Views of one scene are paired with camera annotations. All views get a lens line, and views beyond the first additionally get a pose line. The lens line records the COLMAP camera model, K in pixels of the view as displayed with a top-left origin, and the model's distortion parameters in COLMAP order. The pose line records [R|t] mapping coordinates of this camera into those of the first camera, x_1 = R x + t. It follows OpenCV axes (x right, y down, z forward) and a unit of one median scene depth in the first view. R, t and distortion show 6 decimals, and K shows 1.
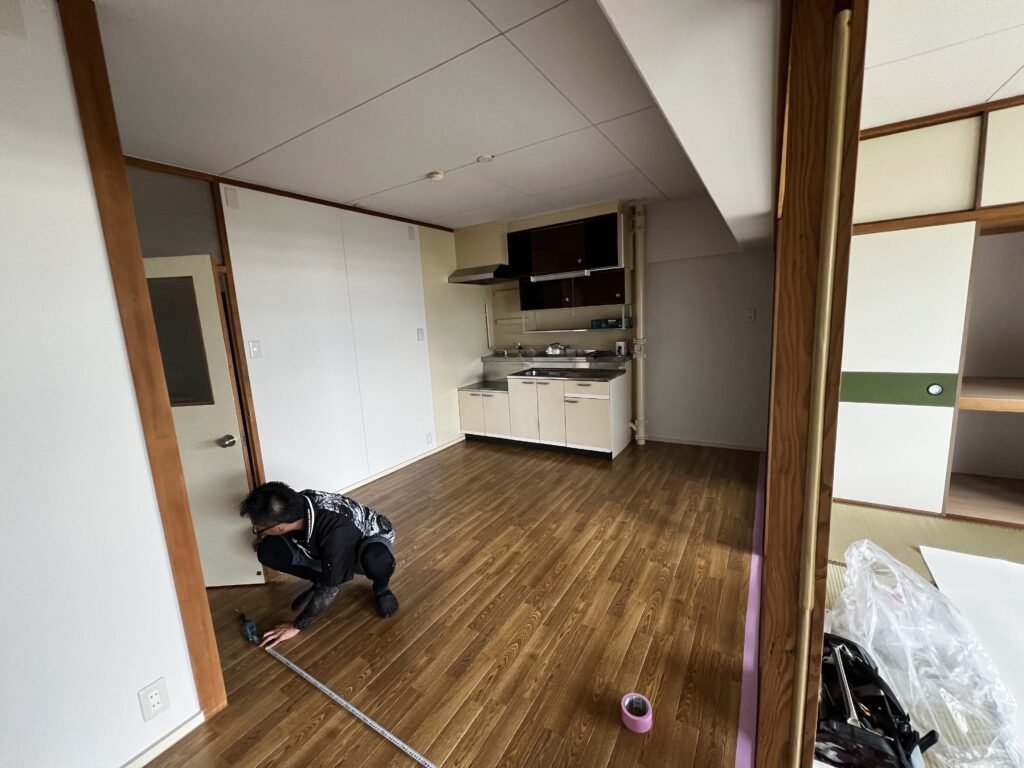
lens RADIAL K [[409.7, 0, 509.8], [0, 409.7, 382.4], [0, 0, 1]] dist [-0.000930, 0.000375]
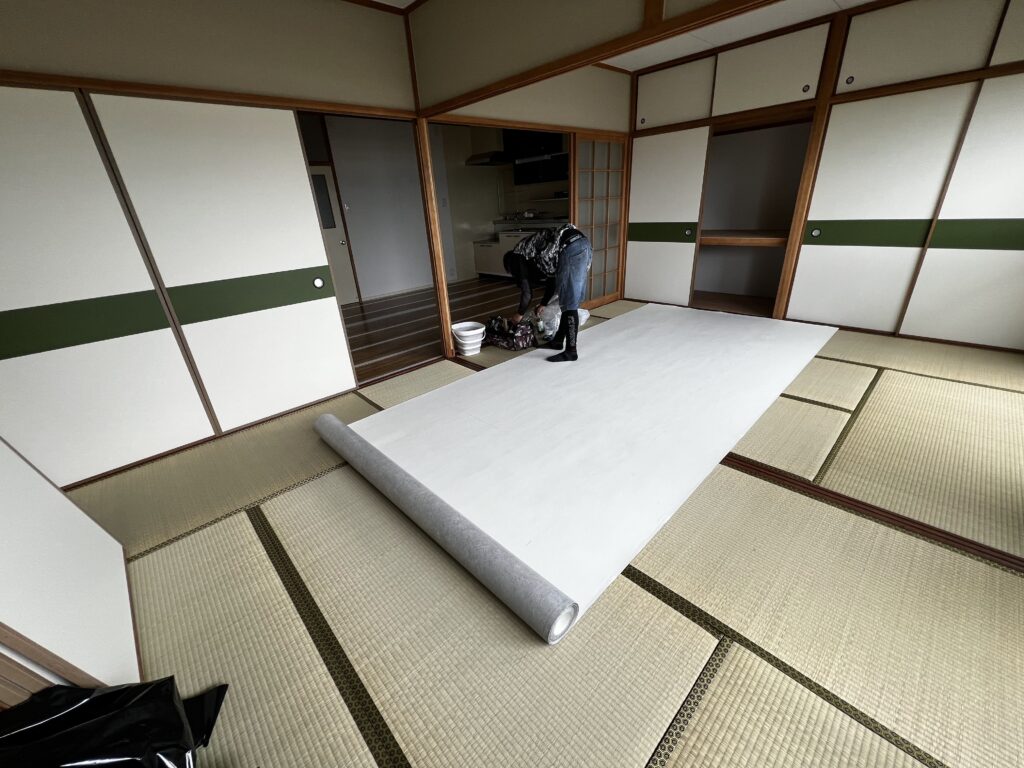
lens RADIAL K [[409.7, 0, 510.2], [0, 409.7, 382.6], [0, 0, 1]] dist [-0.000930, 0.000375]
pose [[0.969328, 0.098995, -0.224949, 0.465405], [-0.034465, 0.960997, 0.274403, 0.110668], [0.243340, -0.258234, 0.934934, -0.611007]]
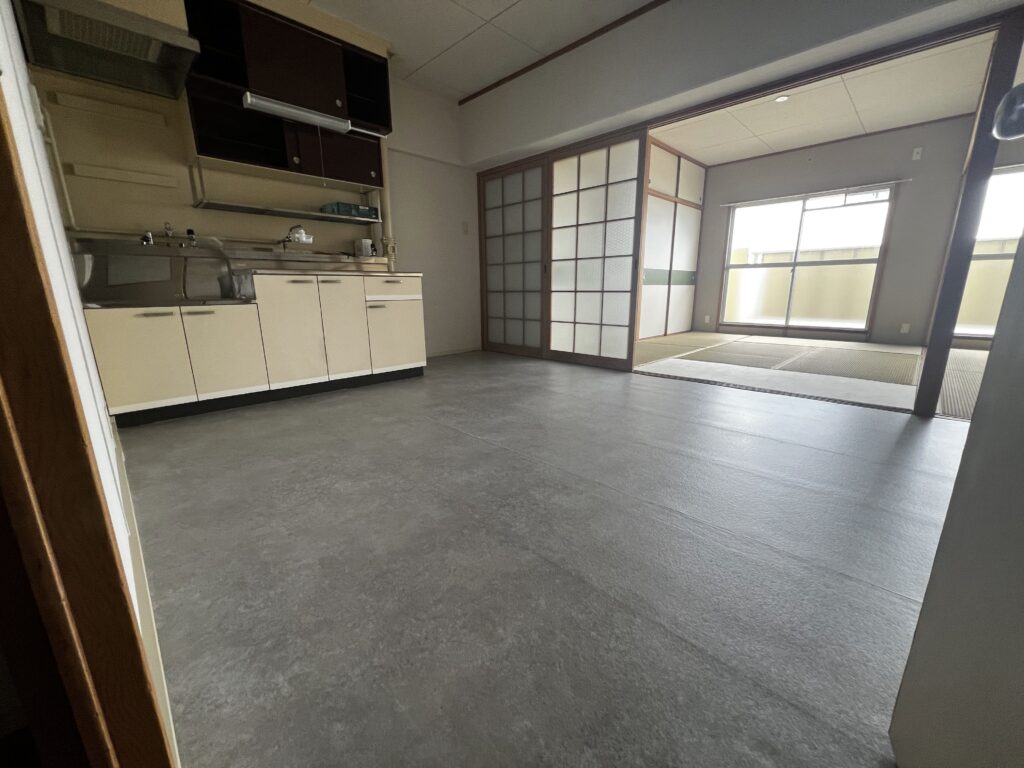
lens RADIAL K [[409.7, 0, 515.4], [0, 409.7, 384.7], [0, 0, 1]] dist [-0.000930, 0.000375]
pose [[0.216450, -0.168211, 0.961693, -0.498457], [0.146252, 0.979516, 0.138411, 0.113557], [-0.965277, 0.110691, 0.236618, 0.591137]]
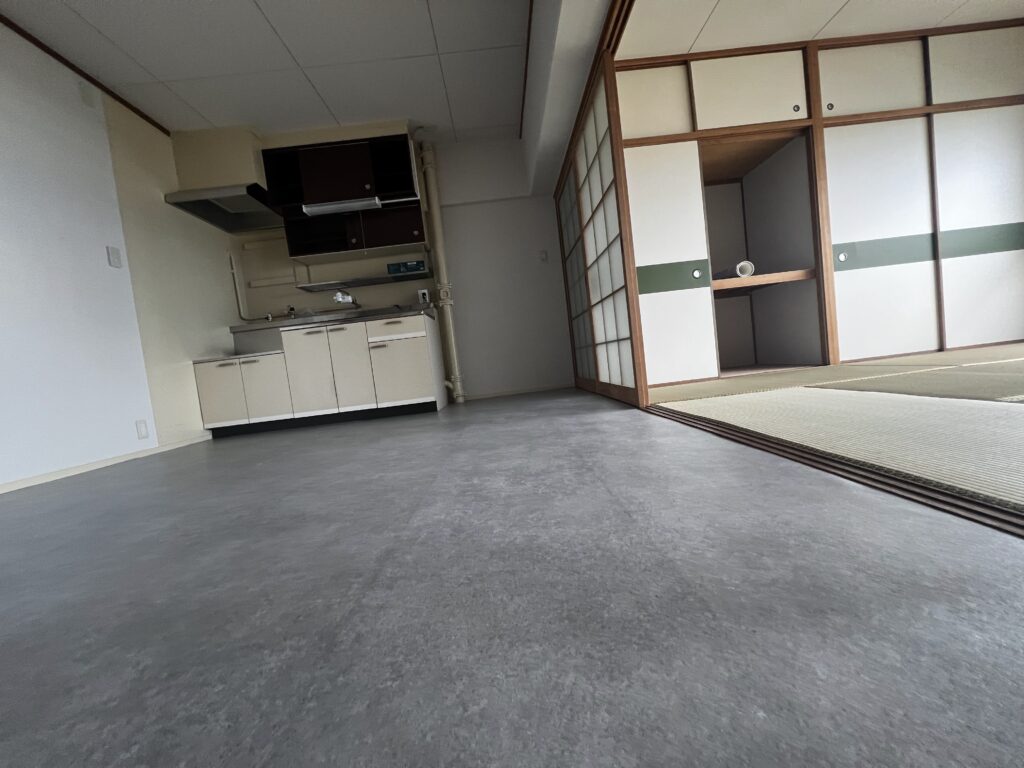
lens RADIAL K [[409.7, 0, 515.8], [0, 409.7, 383.4], [0, 0, 1]] dist [-0.000930, 0.000375]
pose [[0.829812, -0.072374, 0.553330, -0.072228], [0.157889, 0.981488, -0.108406, 0.237901], [-0.535241, 0.177321, 0.825878, 0.204797]]
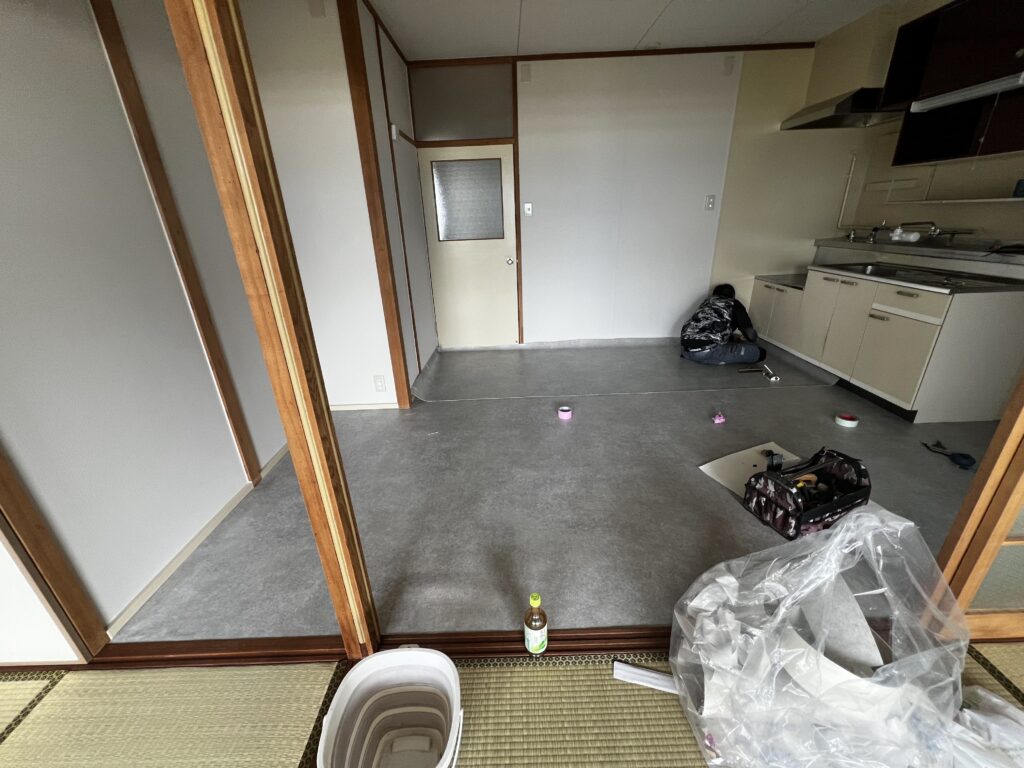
lens RADIAL K [[409.7, 0, 509.3], [0, 409.7, 383.2], [0, 0, 1]] dist [-0.000930, 0.000375]
pose [[0.540300, 0.353562, -0.763590, 0.356777], [-0.125668, 0.931172, 0.342237, -0.004720], [0.832036, -0.088952, 0.547544, 0.142522]]
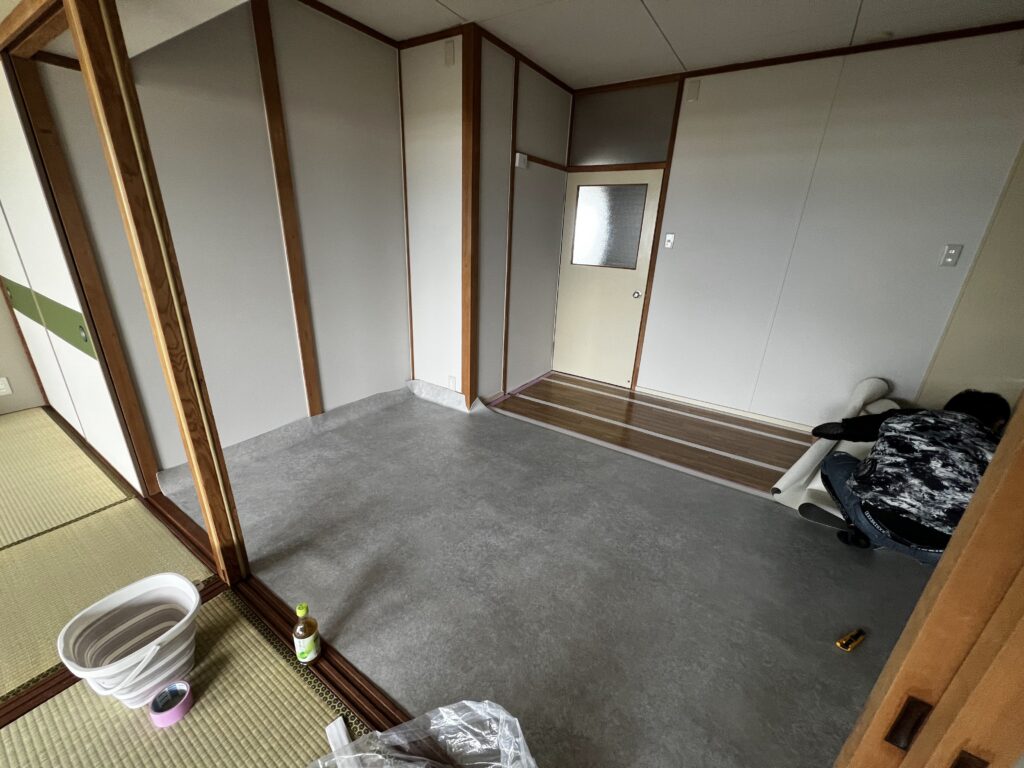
lens RADIAL K [[409.7, 0, 509.7], [0, 409.7, 382.4], [0, 0, 1]] dist [-0.000930, 0.000375]
pose [[-0.026580, 0.401255, -0.915580, 0.405996], [-0.194811, 0.896264, 0.398446, -0.066994], [0.980481, 0.188956, 0.054346, 0.405516]]
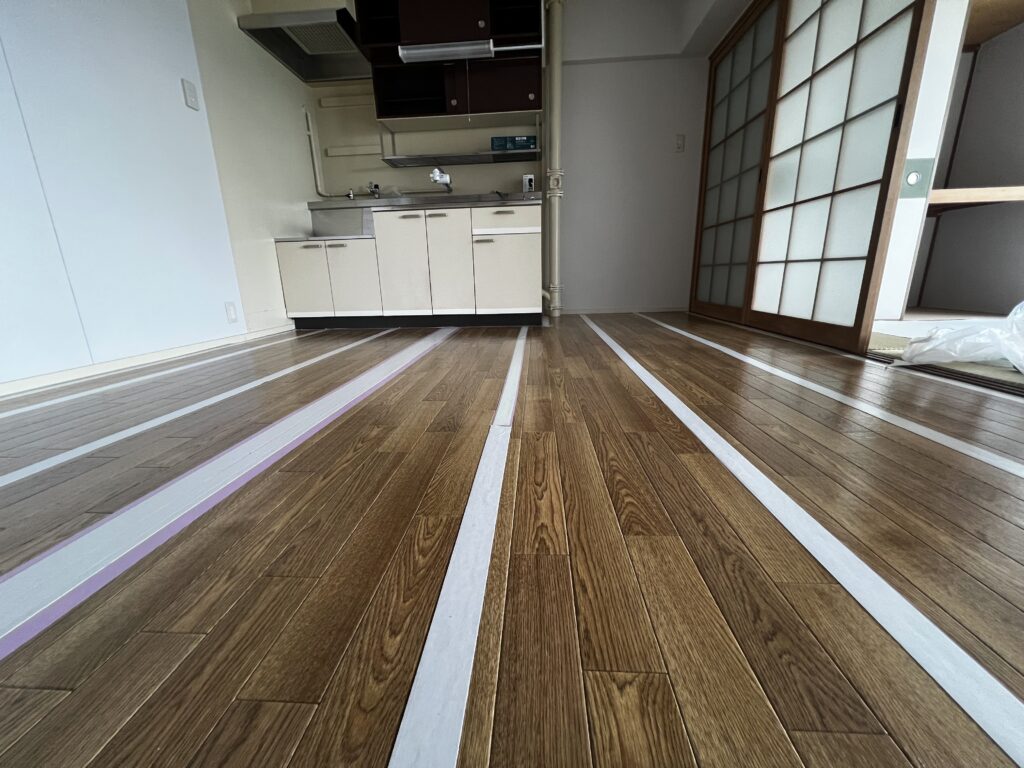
lens RADIAL K [[409.7, 0, 510.6], [0, 409.7, 381.6], [0, 0, 1]] dist [-0.000930, 0.000375]
pose [[0.878749, -0.086743, 0.469336, -0.142450], [0.050344, 0.994706, 0.089583, 0.211459], [-0.474622, -0.055093, 0.878464, 0.365058]]
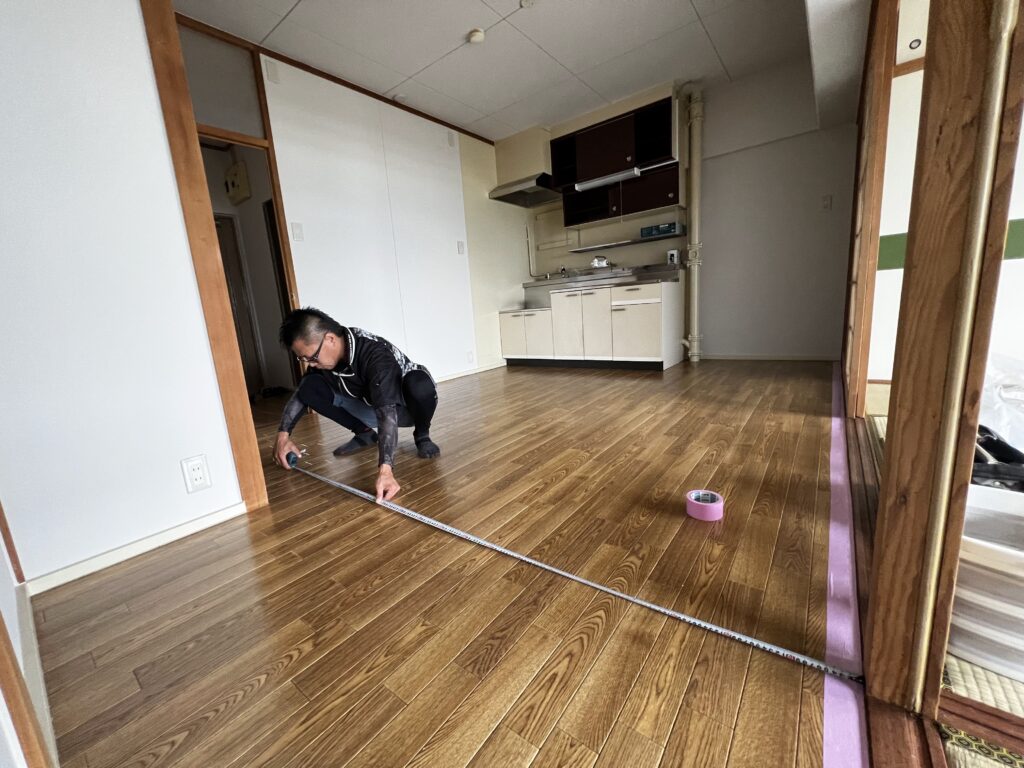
lens RADIAL K [[409.7, 0, 509.8], [0, 409.7, 381.9], [0, 0, 1]] dist [-0.000930, 0.000375]
pose [[0.995174, 0.001208, -0.098118, -0.006498], [0.001654, 0.999576, 0.029081, 0.178875], [0.098111, -0.029103, 0.994750, 0.033275]]
